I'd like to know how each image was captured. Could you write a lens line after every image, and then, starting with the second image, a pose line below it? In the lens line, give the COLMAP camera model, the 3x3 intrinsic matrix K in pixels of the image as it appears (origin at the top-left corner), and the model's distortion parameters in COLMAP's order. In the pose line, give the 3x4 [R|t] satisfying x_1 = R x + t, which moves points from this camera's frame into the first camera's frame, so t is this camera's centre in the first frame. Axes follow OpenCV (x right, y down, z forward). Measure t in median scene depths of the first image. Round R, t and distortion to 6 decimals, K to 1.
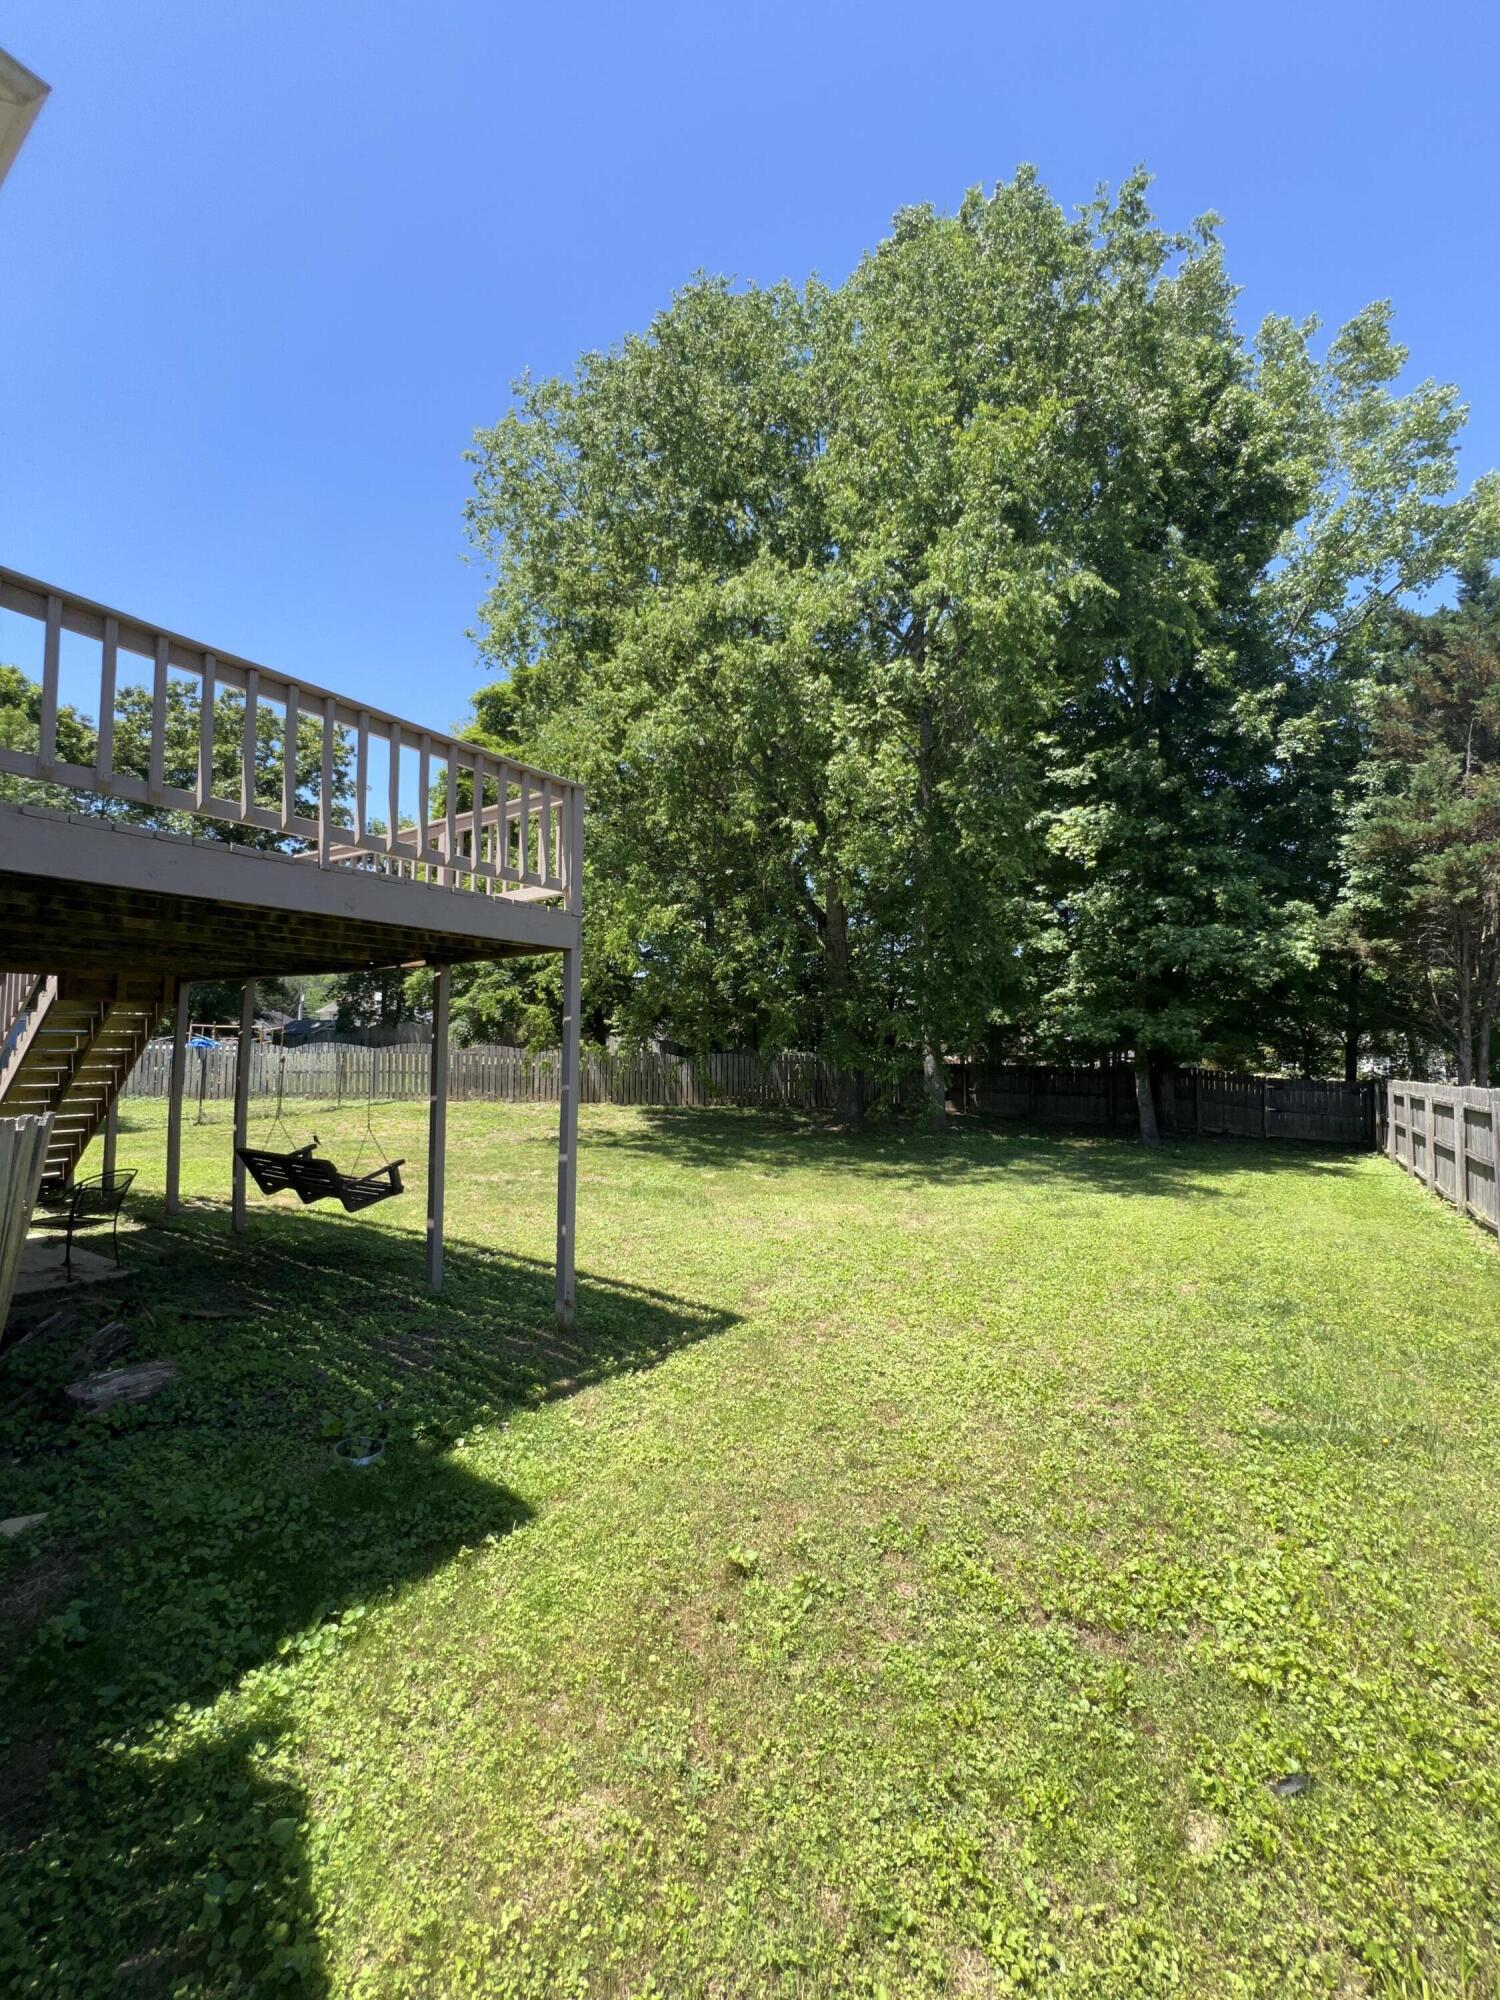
lens RADIAL K [[800.3, 0, 750.0], [0, 800.3, 1000.0], [0, 0, 1]] dist [0.003892, 0.000800]
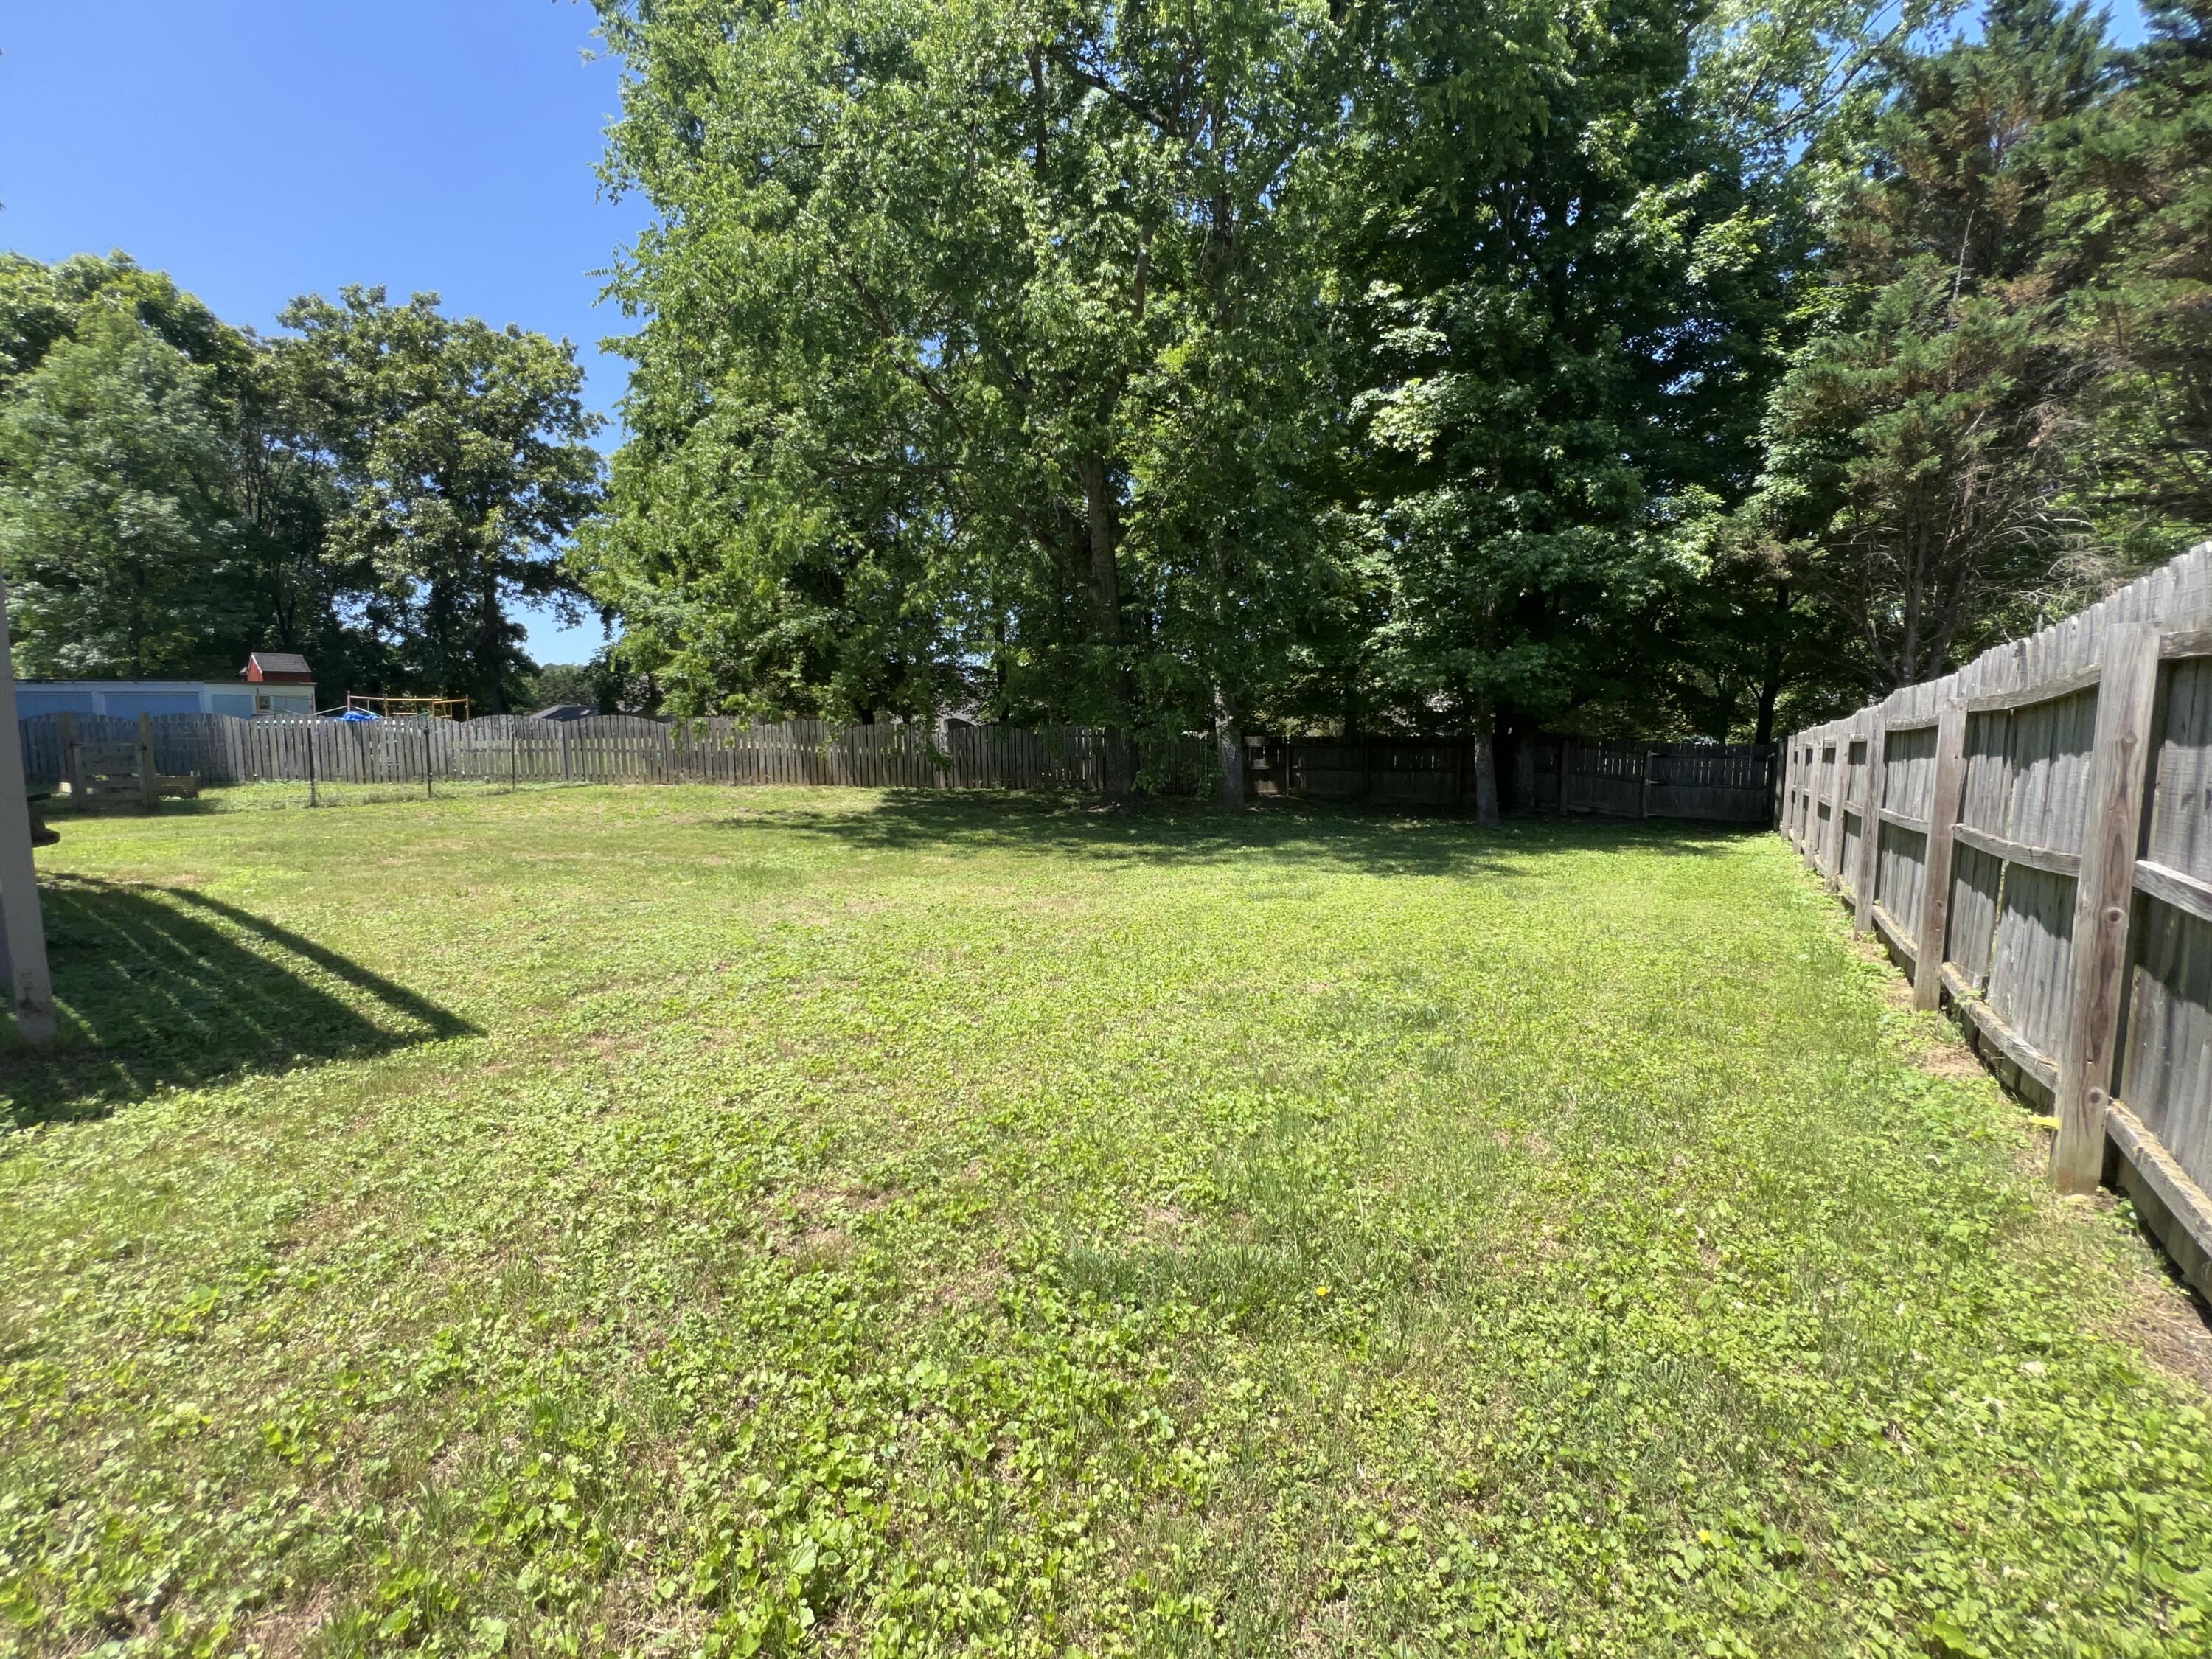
lens RADIAL K [[885.2, 0, 1086.2], [0, 885.2, 832.2], [0, 0, 1]] dist [0.003892, 0.000800]
pose [[0.999119, -0.007342, -0.041329, 0.151909], [0.013856, 0.987081, 0.159624, 0.045691], [0.039623, -0.160056, 0.986312, 0.119395]]
